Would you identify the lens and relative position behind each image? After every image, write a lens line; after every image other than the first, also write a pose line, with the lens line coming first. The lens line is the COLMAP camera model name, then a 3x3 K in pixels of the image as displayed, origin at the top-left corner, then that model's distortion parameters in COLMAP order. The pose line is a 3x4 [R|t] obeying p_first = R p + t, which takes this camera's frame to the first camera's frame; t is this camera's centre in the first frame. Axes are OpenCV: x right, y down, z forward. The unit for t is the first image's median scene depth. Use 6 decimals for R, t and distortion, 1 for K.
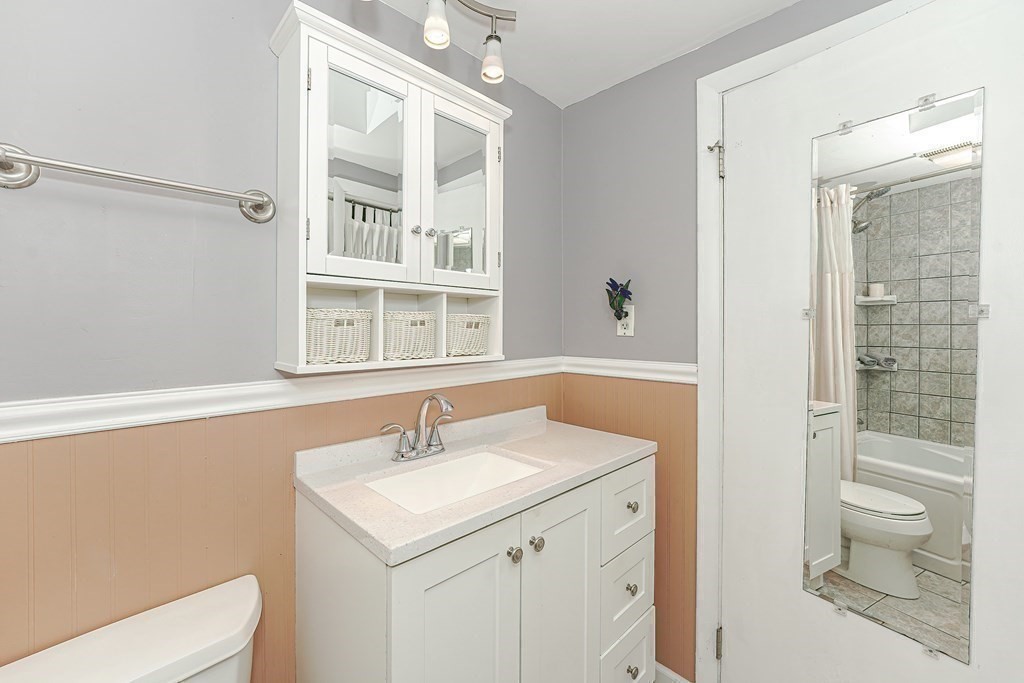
lens RADIAL K [[417.2, 0, 509.3], [0, 417.2, 330.4], [0, 0, 1]] dist [-0.003765, -0.000068]
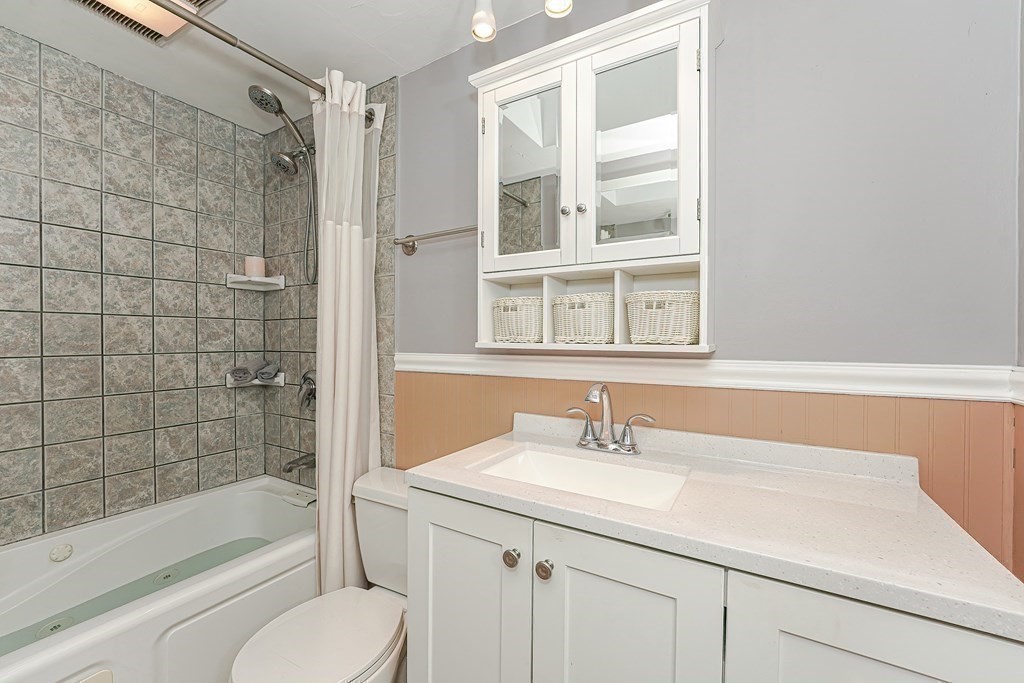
lens RADIAL K [[417.2, 0, 510.1], [0, 417.2, 342.8], [0, 0, 1]] dist [-0.003765, -0.000068]
pose [[0.260995, 0.008175, -0.965306, 0.677099], [-0.011127, 0.999923, 0.005460, 0.064735], [0.965276, 0.009315, 0.261066, 0.608109]]
